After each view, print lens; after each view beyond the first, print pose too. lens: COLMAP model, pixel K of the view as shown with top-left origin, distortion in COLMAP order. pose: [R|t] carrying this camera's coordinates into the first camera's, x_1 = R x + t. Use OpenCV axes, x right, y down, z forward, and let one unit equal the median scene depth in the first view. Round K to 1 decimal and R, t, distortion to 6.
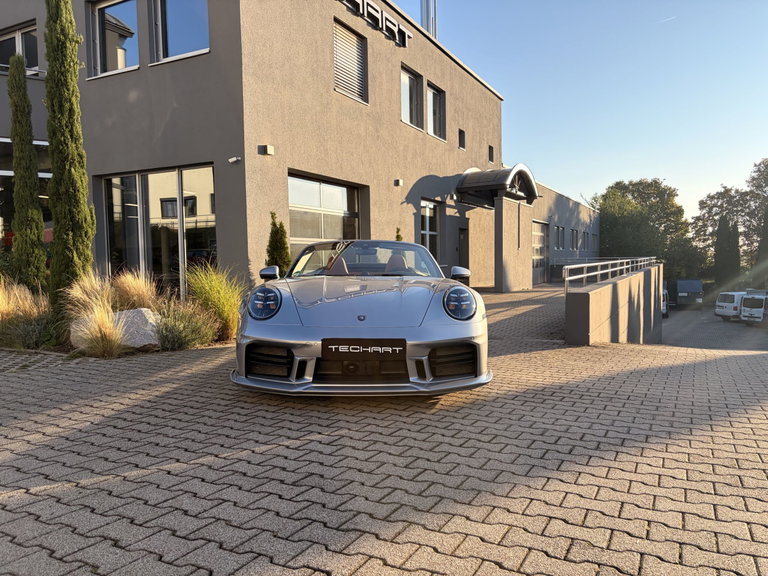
lens RADIAL K [[582.3, 0, 383.7], [0, 582.3, 287.7], [0, 0, 1]] dist [0.045850, -0.048383]
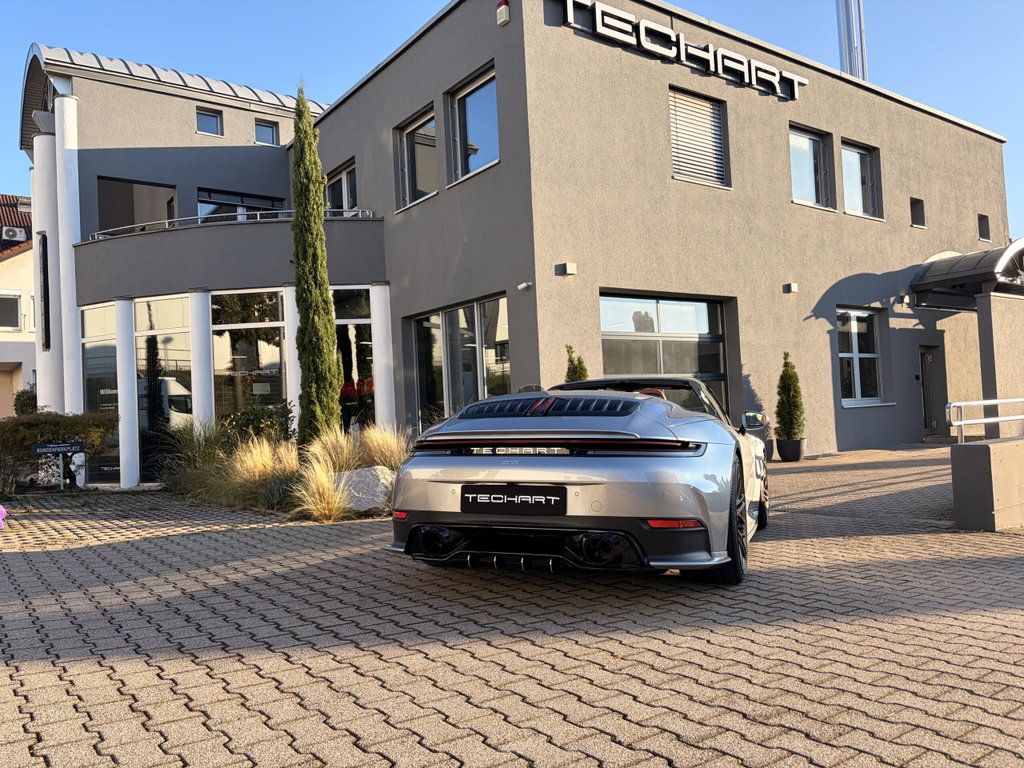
lens RADIAL K [[776.5, 0, 512.2], [0, 776.5, 384.0], [0, 0, 1]] dist [0.045850, -0.048383]
pose [[0.895990, -0.043341, -0.441955, 0.197511], [0.011858, 0.997206, -0.073753, -0.000110], [0.443917, 0.060841, 0.894000, 0.024567]]
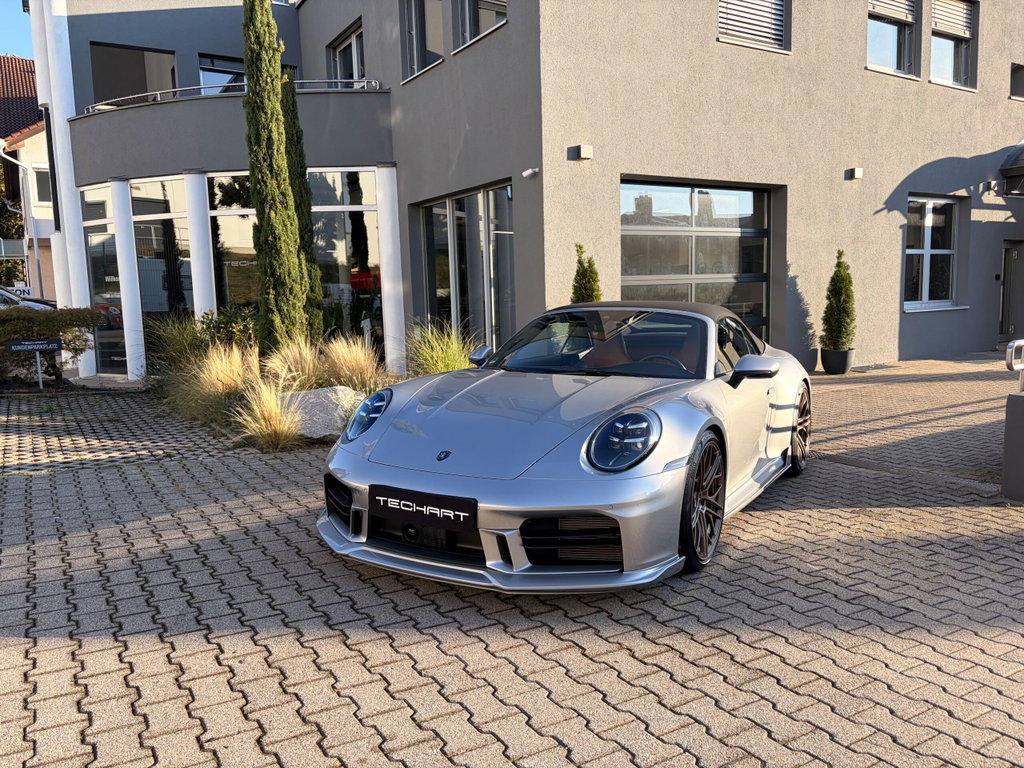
lens RADIAL K [[776.5, 0, 512.3], [0, 776.5, 381.2], [0, 0, 1]] dist [0.045850, -0.048383]
pose [[0.856596, 0.050509, -0.513510, 0.218194], [-0.010542, 0.996703, 0.080451, -0.039541], [0.515880, -0.063500, 0.854304, 0.154931]]
